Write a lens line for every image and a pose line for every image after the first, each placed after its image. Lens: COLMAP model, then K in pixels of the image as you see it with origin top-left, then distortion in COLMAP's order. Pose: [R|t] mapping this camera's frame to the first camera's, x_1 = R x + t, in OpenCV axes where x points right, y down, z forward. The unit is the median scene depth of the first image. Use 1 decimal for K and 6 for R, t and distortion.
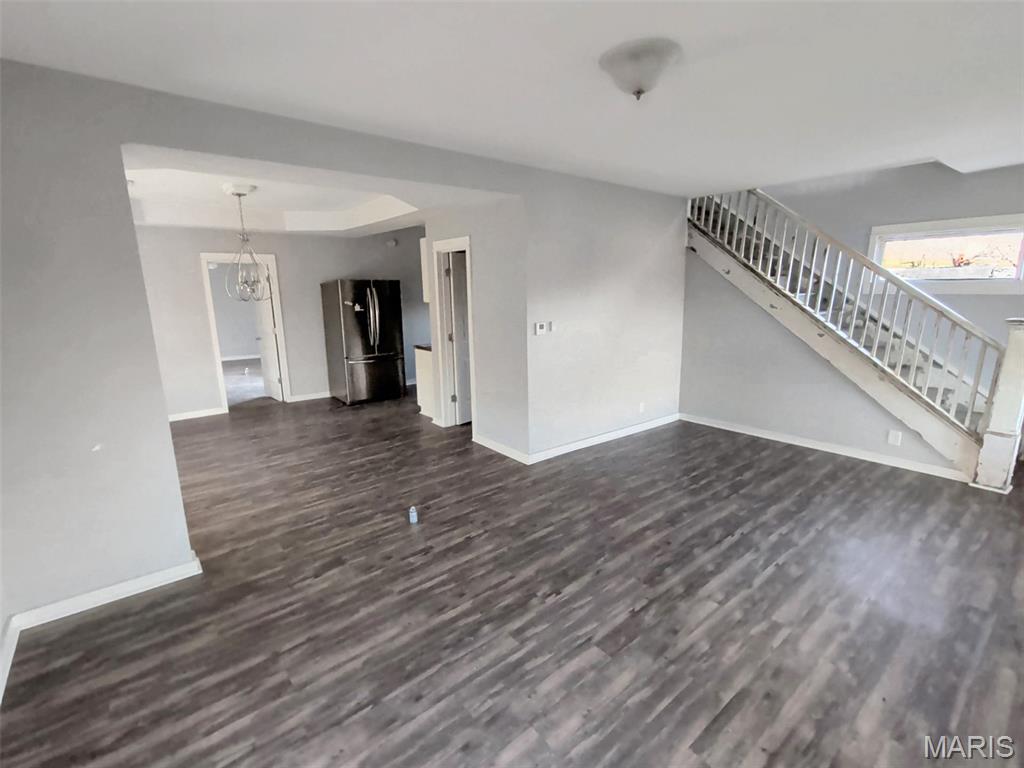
lens RADIAL K [[476.8, 0, 511.6], [0, 476.8, 384.5], [0, 0, 1]] dist [-0.002335, 0.000205]
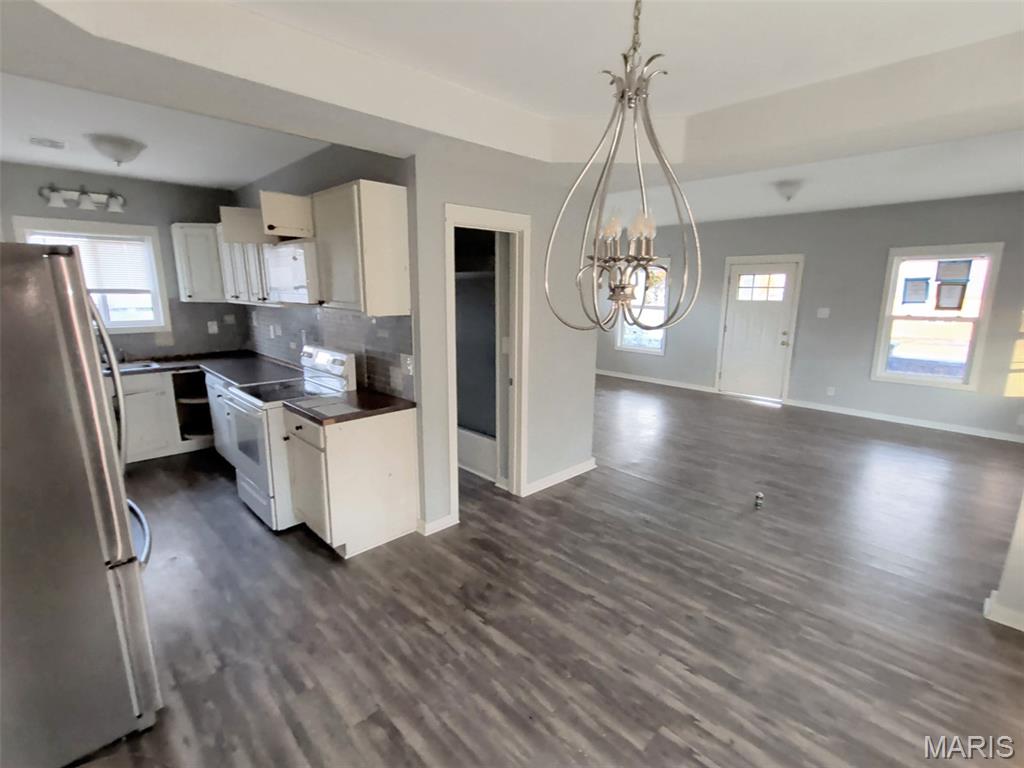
lens RADIAL K [[476.8, 0, 511.6], [0, 476.8, 386.3], [0, 0, 1]] dist [-0.002335, 0.000205]
pose [[-0.091860, -0.189172, 0.977638, -0.851371], [0.196593, 0.959019, 0.204042, -0.219837], [-0.976173, 0.210940, -0.050906, 1.138662]]
